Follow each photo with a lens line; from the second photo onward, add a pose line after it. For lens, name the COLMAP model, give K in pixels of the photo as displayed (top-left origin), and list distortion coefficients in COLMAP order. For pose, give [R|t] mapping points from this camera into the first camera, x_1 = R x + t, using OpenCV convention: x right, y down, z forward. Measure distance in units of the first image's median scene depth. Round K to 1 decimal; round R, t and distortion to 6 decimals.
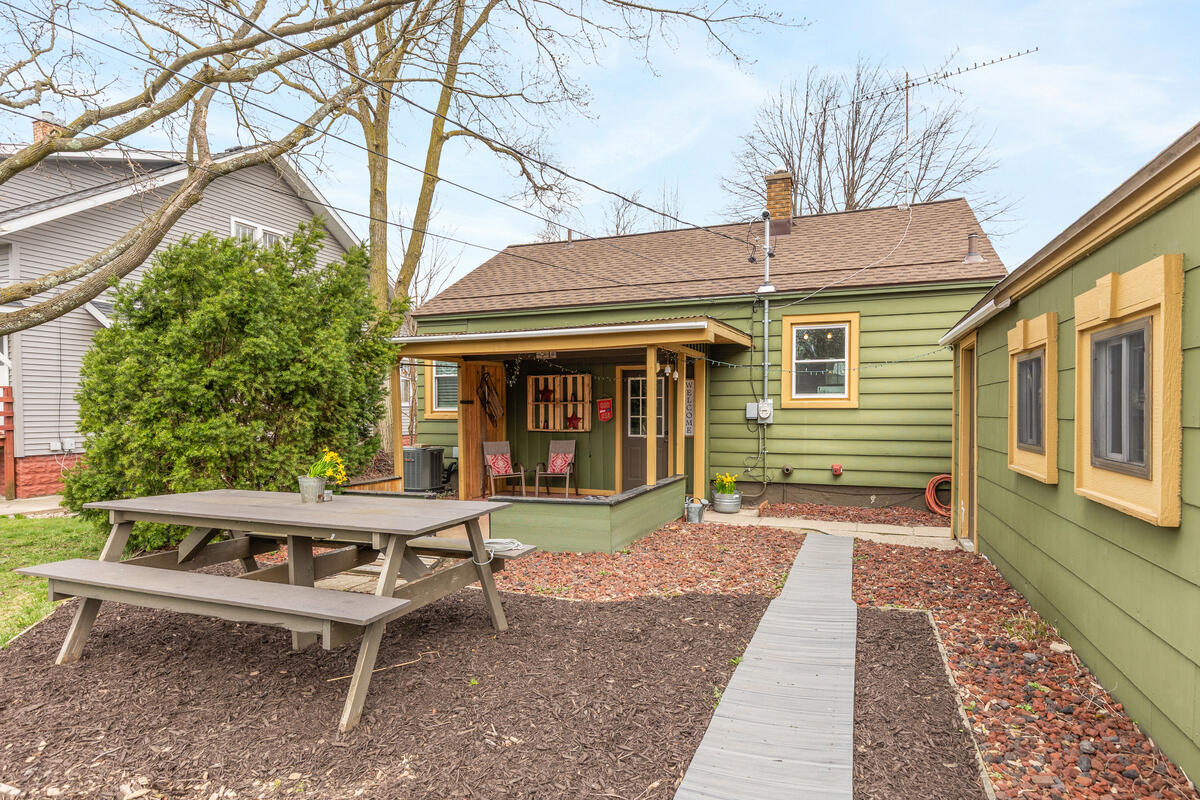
lens RADIAL K [[626.4, 0, 615.1], [0, 626.4, 427.1], [0, 0, 1]] dist [0.000167, 0.000576]
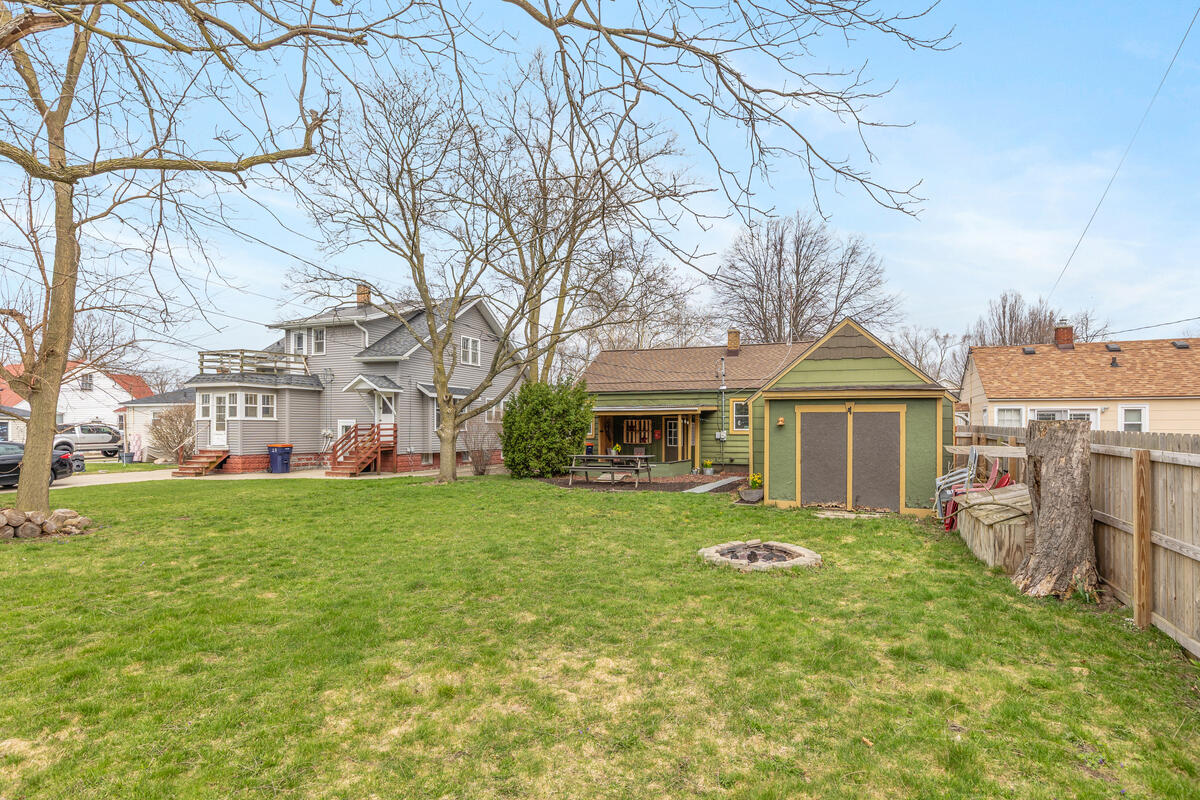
lens RADIAL K [[626.4, 0, 613.9], [0, 626.4, 425.8], [0, 0, 1]] dist [0.000167, 0.000576]
pose [[0.999926, 0.002054, -0.012023, -0.169644], [-0.002447, 0.999460, -0.032759, 0.018792], [0.011950, 0.032786, 0.999391, -1.526882]]
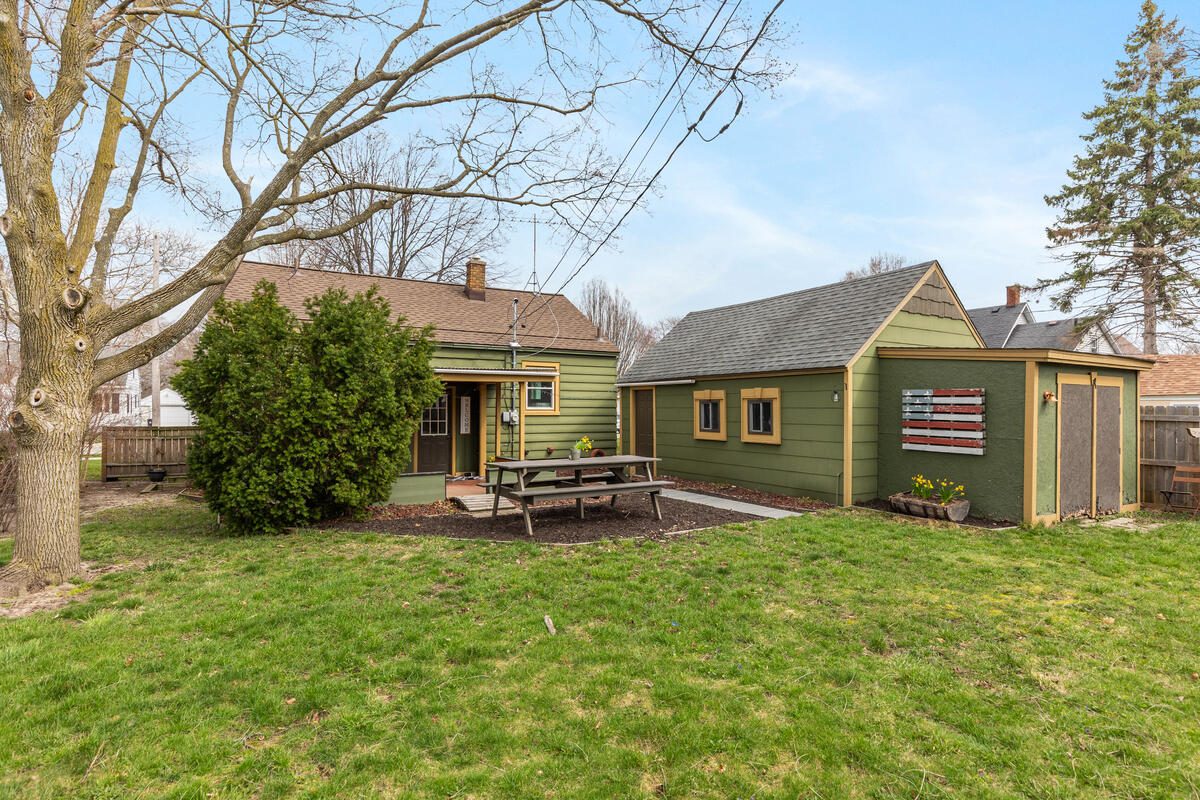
lens RADIAL K [[626.4, 0, 611.5], [0, 626.4, 405.7], [0, 0, 1]] dist [0.000167, 0.000576]
pose [[0.617661, 0.007163, 0.786411, -0.914491], [0.017428, 0.999588, -0.022793, -0.013081], [-0.786251, 0.027784, 0.617282, -0.237561]]
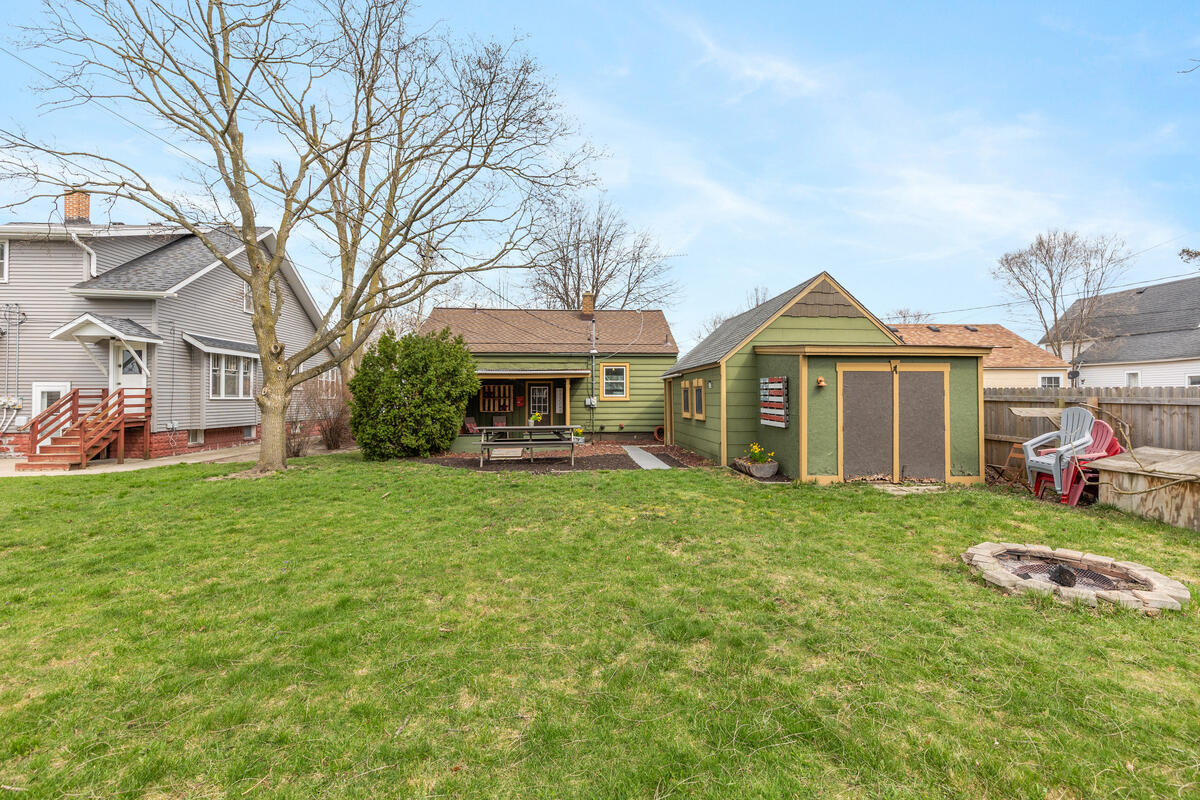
lens RADIAL K [[546.6, 0, 608.8], [0, 546.6, 390.8], [0, 0, 1]] dist [0.002295, -0.000642]
pose [[0.905741, 0.004518, 0.423807, -0.591303], [0.013593, 0.999119, -0.039701, 0.015006], [-0.423613, 0.041720, 0.904882, -0.912203]]
